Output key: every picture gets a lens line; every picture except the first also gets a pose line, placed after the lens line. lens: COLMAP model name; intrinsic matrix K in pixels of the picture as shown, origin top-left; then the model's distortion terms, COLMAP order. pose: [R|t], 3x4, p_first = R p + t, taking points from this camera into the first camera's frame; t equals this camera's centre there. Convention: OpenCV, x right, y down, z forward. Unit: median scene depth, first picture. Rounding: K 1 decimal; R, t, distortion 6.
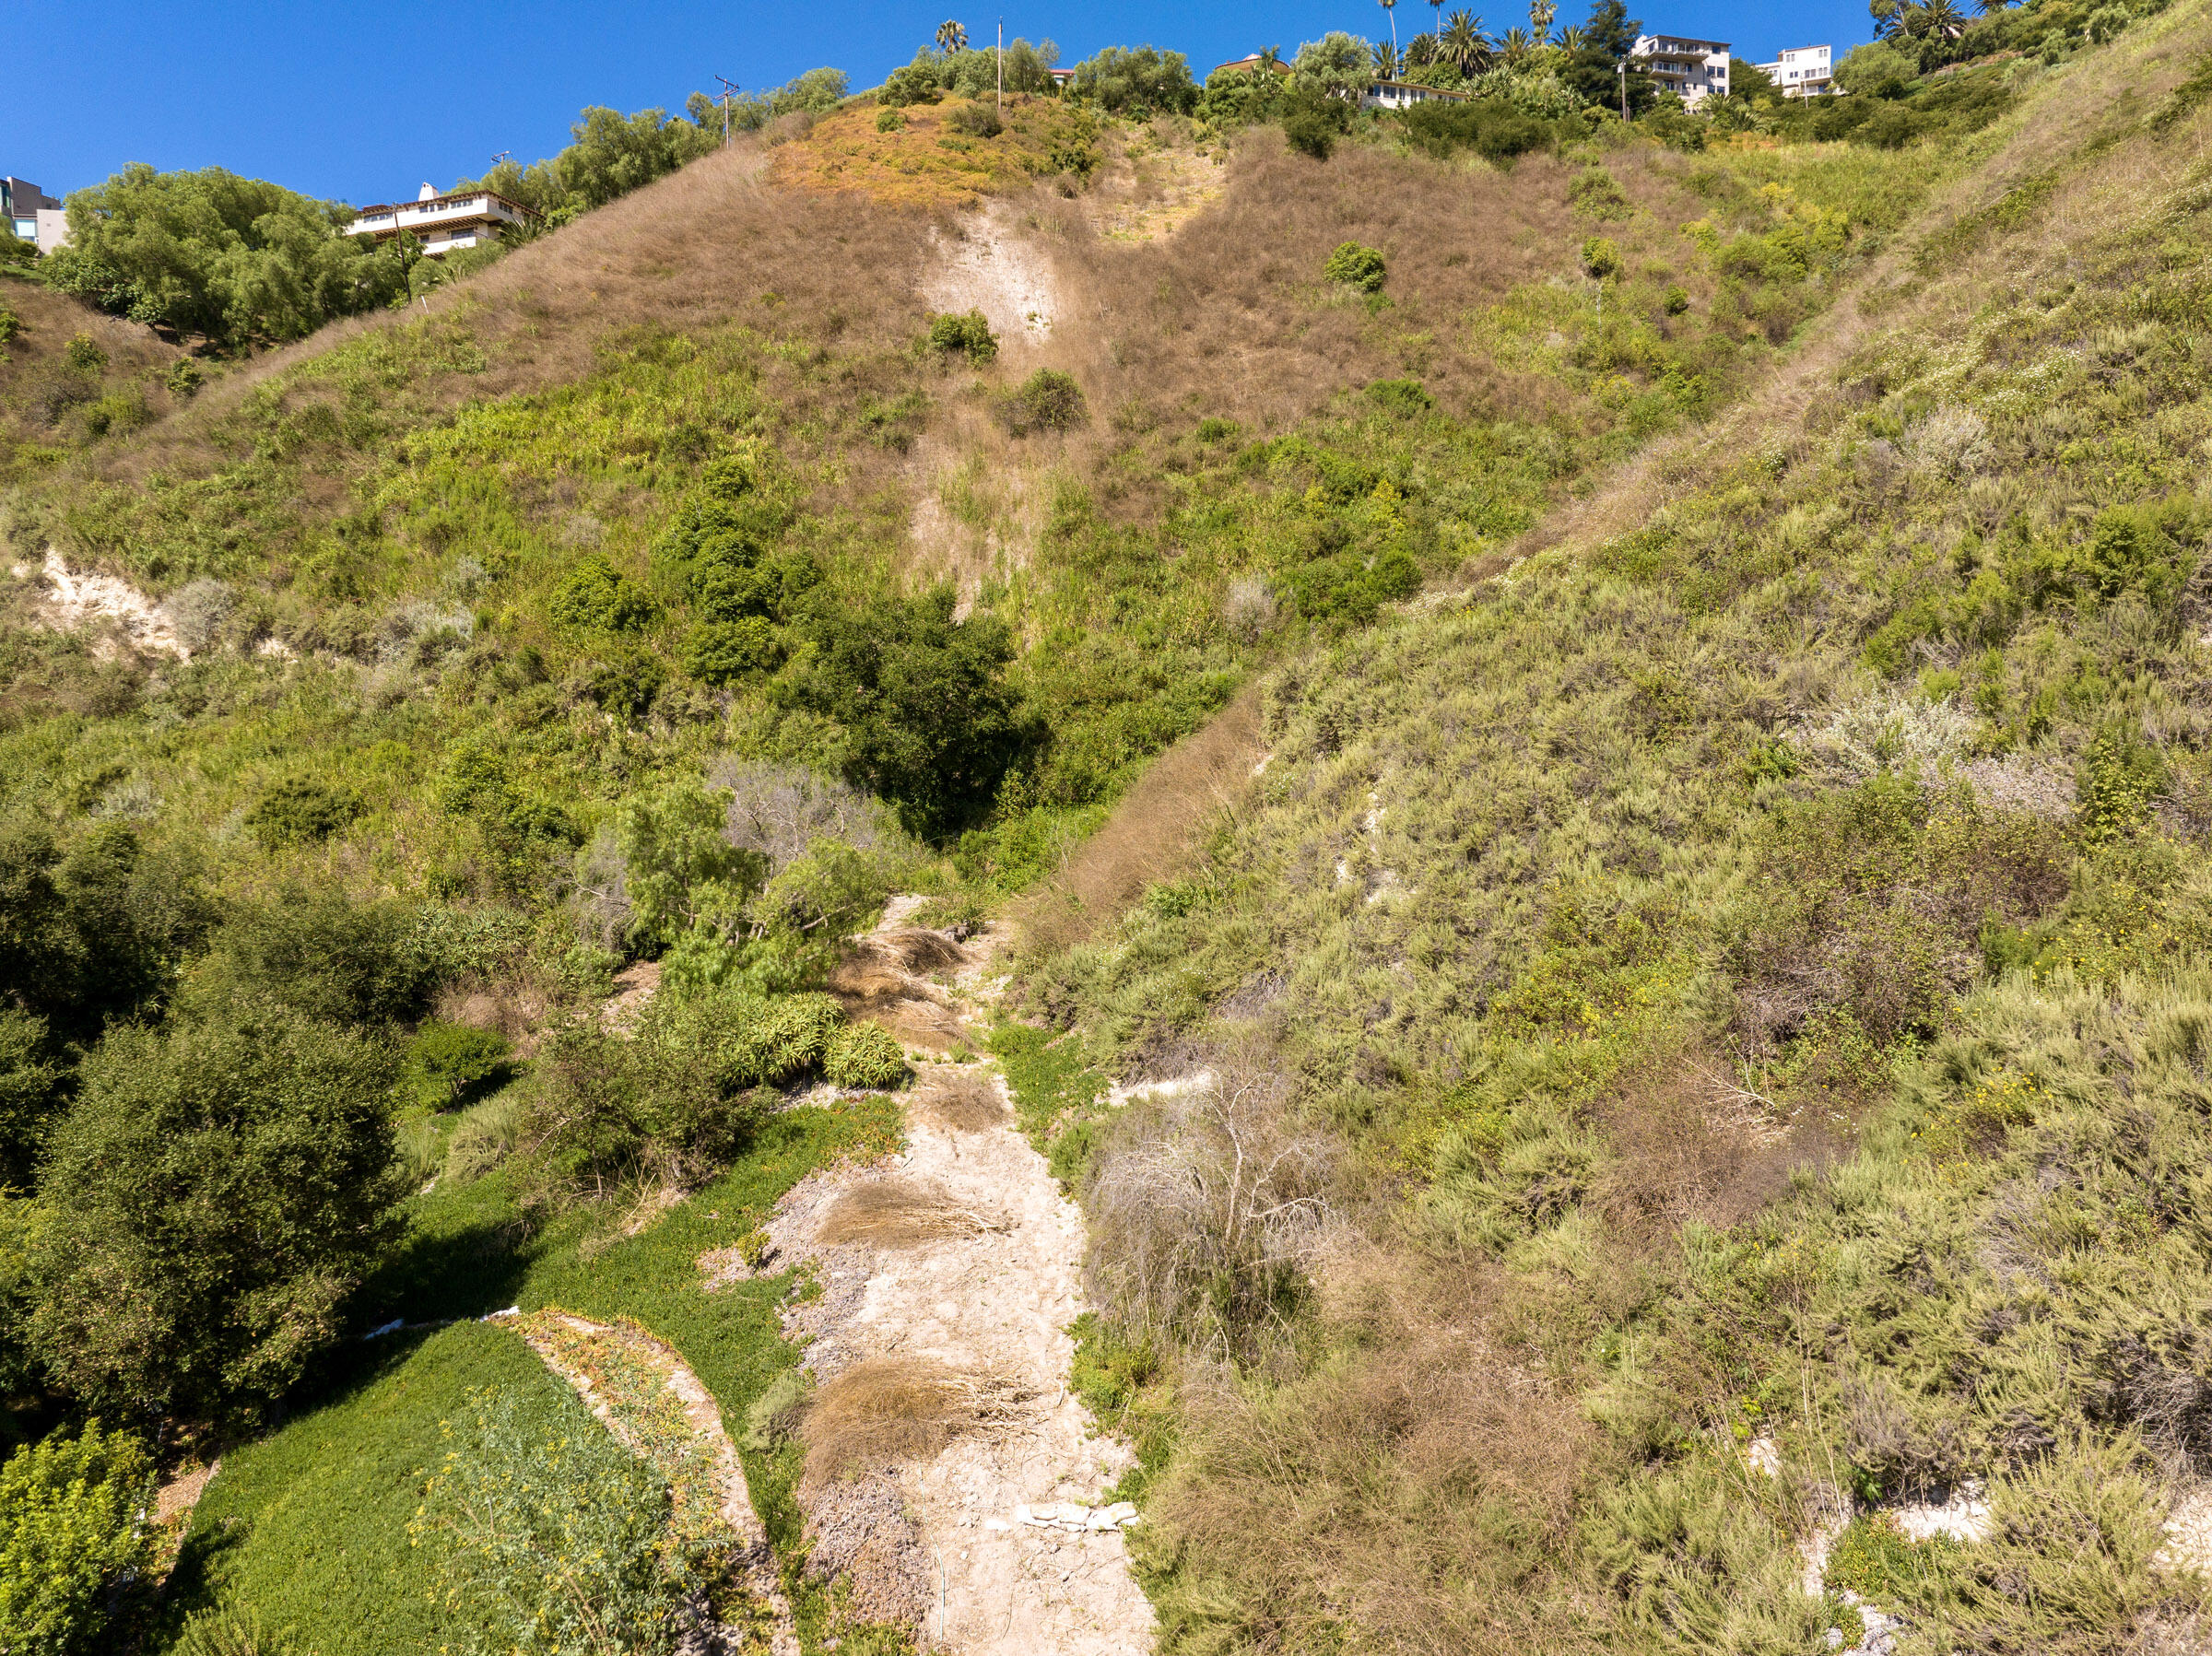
lens RADIAL K [[1558.4, 0, 1092.7], [0, 1558.4, 820.7], [0, 0, 1]] dist [-0.035413, 0.002651]
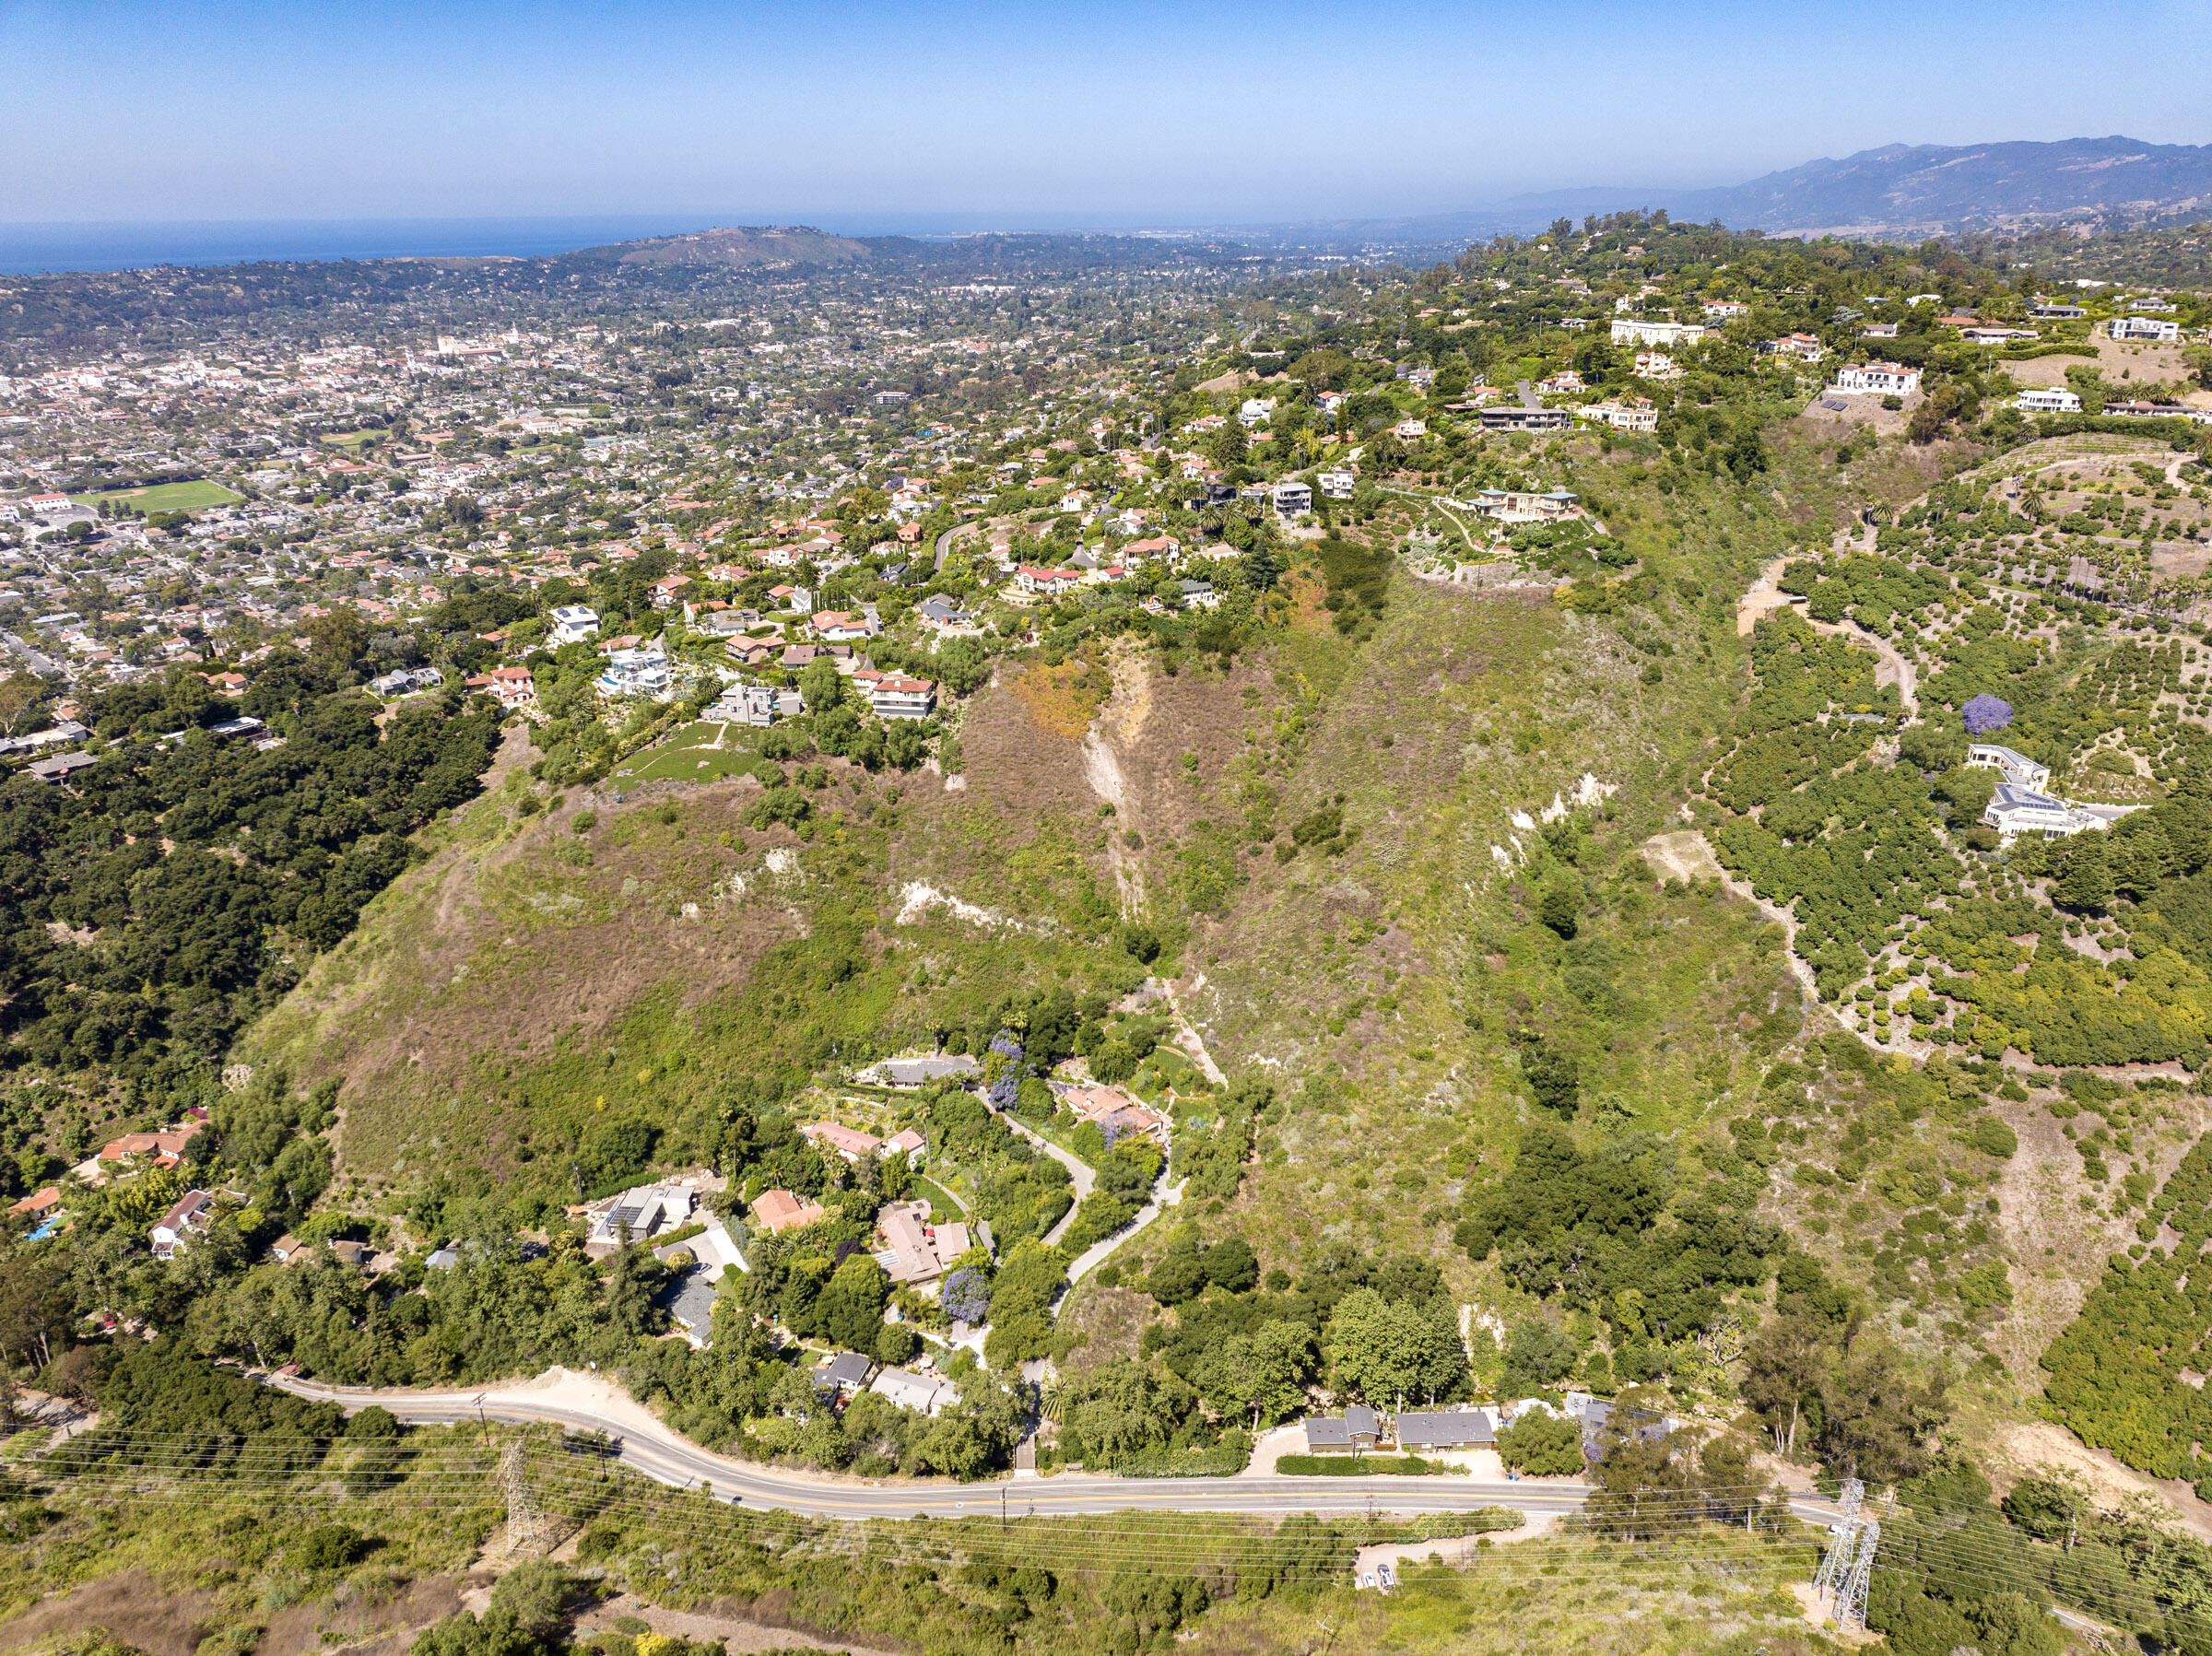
lens RADIAL K [[1558.4, 0, 1097.5], [0, 1558.4, 823.6], [0, 0, 1]] dist [-0.035413, 0.002651]
pose [[0.978581, -0.070342, 0.193473, -0.681472], [0.005105, 0.947815, 0.318781, -1.177433], [-0.205800, -0.310966, 0.927872, -2.190852]]
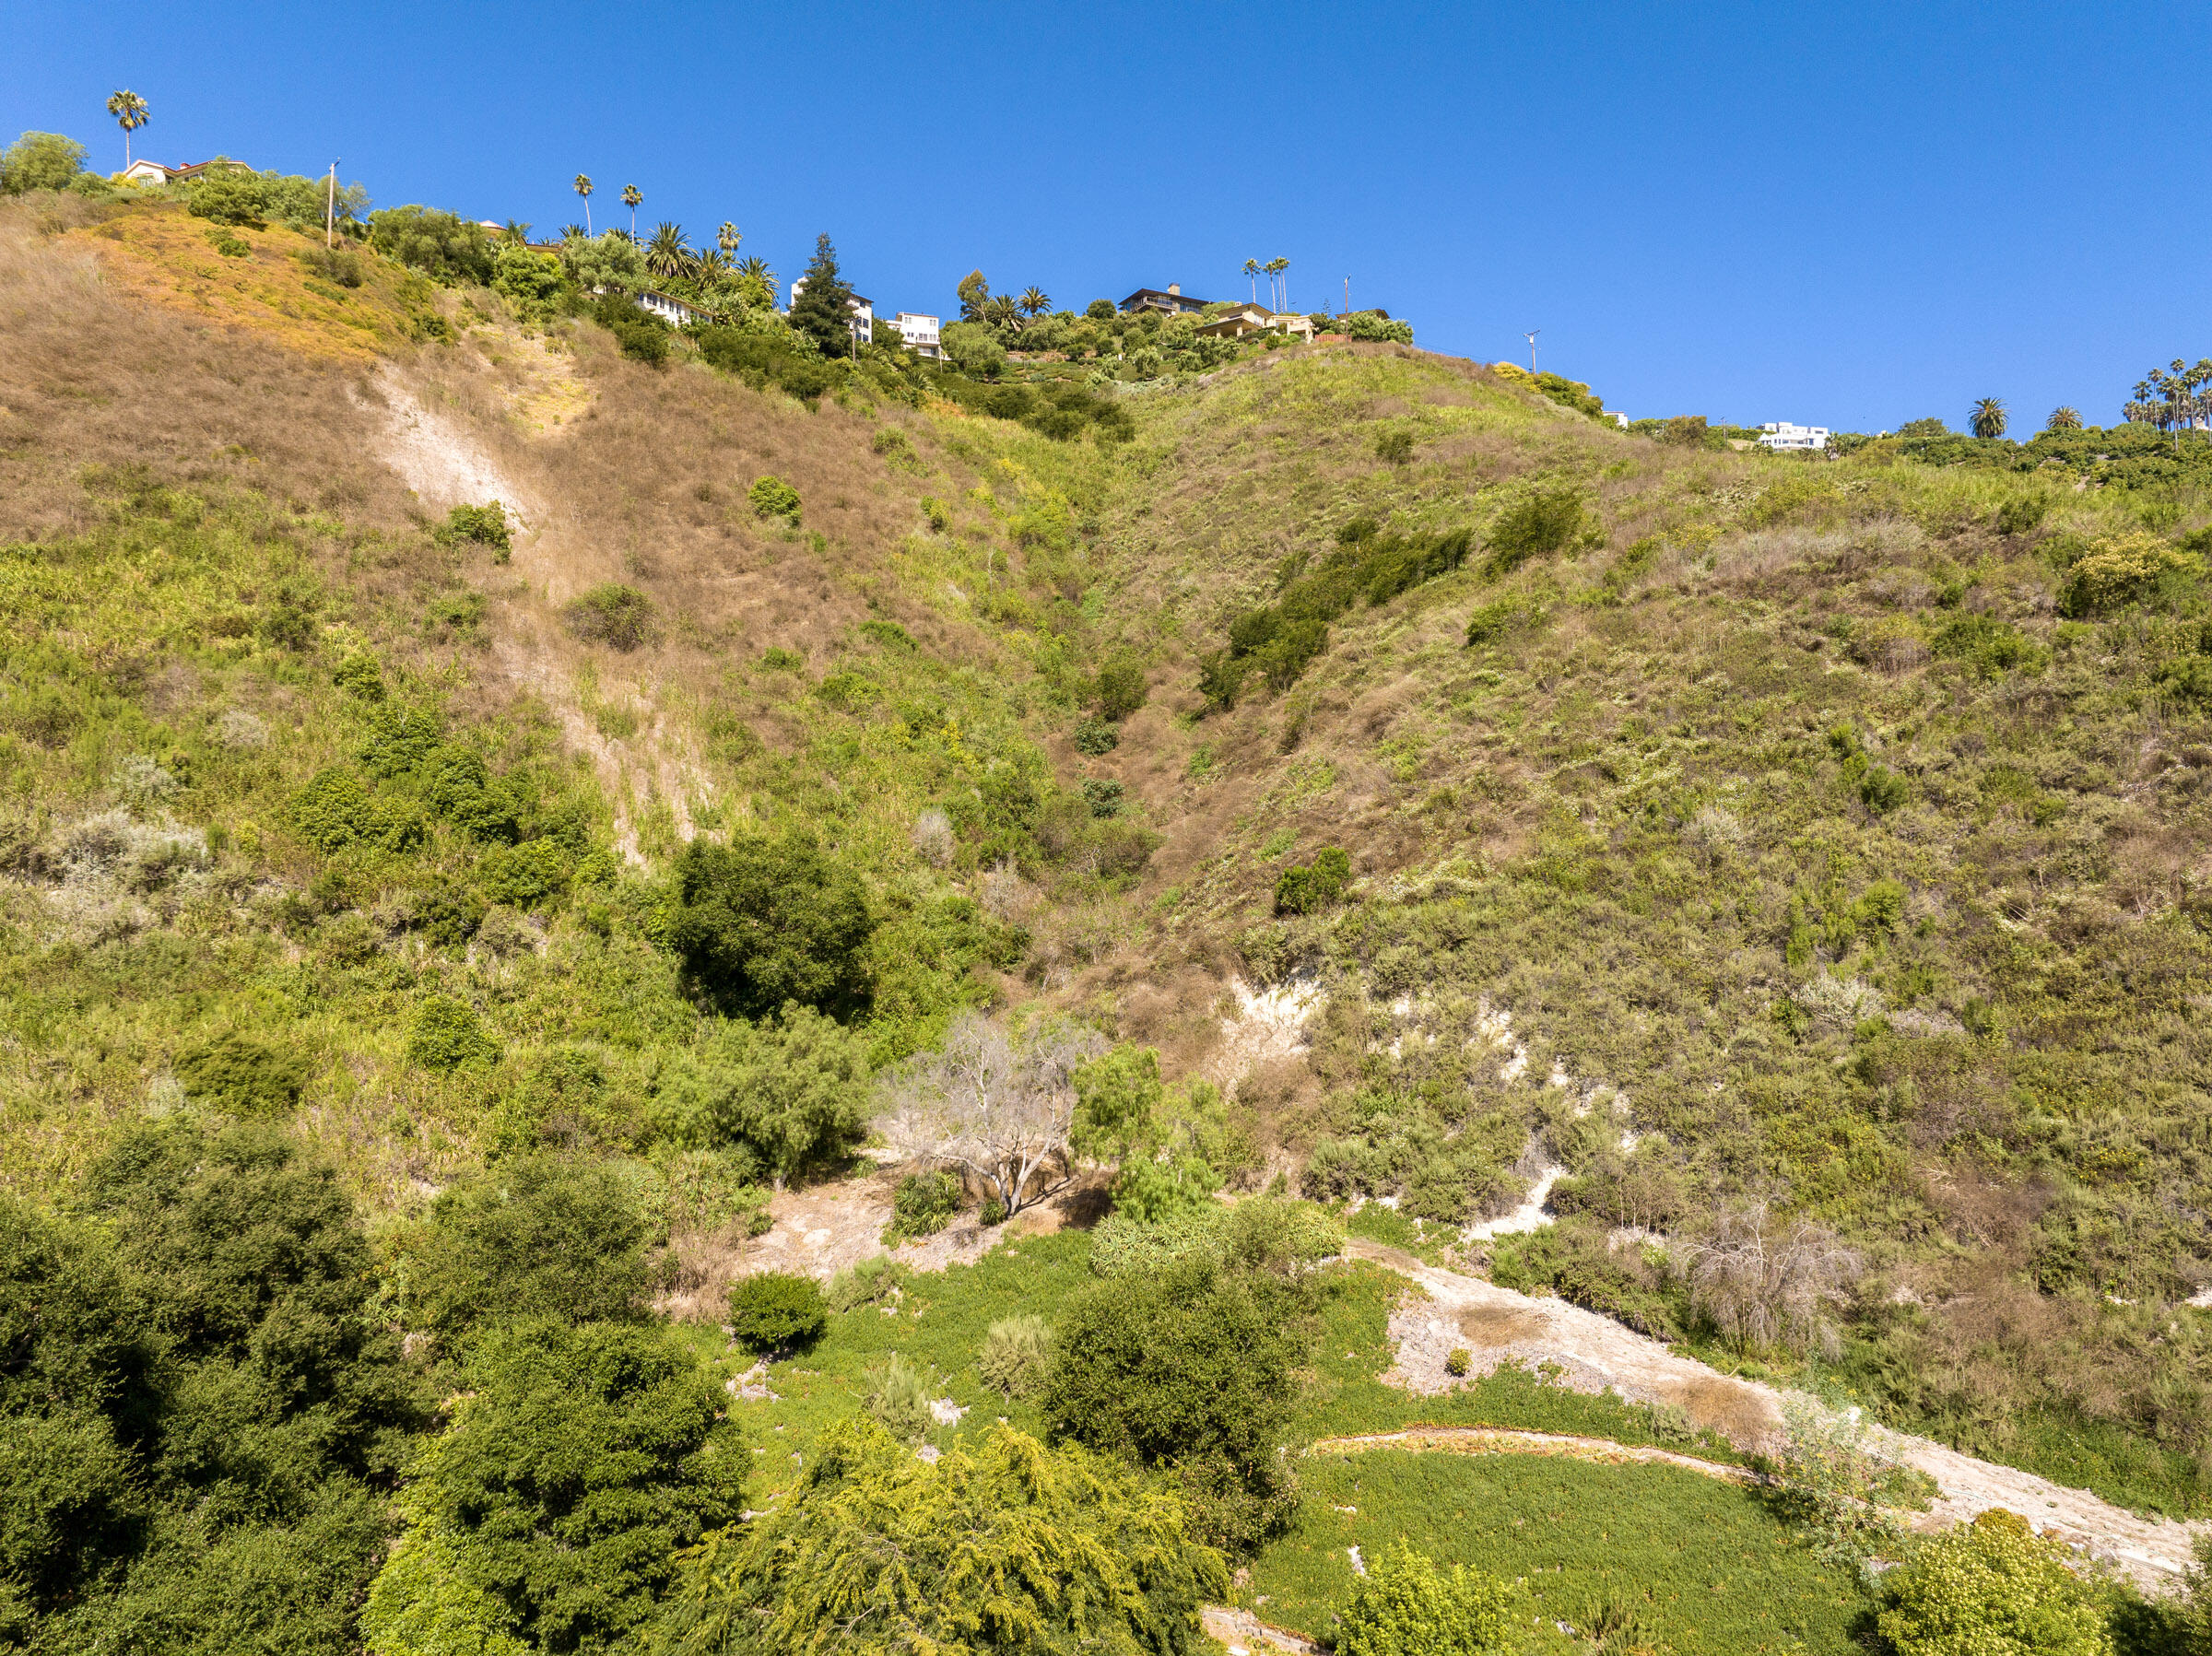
lens RADIAL K [[1558.4, 0, 1102.0], [0, 1558.4, 828.1], [0, 0, 1]] dist [-0.035413, 0.002651]
pose [[0.777379, 0.019247, 0.628738, -0.274800], [0.028298, 0.997450, -0.065521, -0.030804], [-0.628395, 0.068727, 0.774852, -0.004104]]
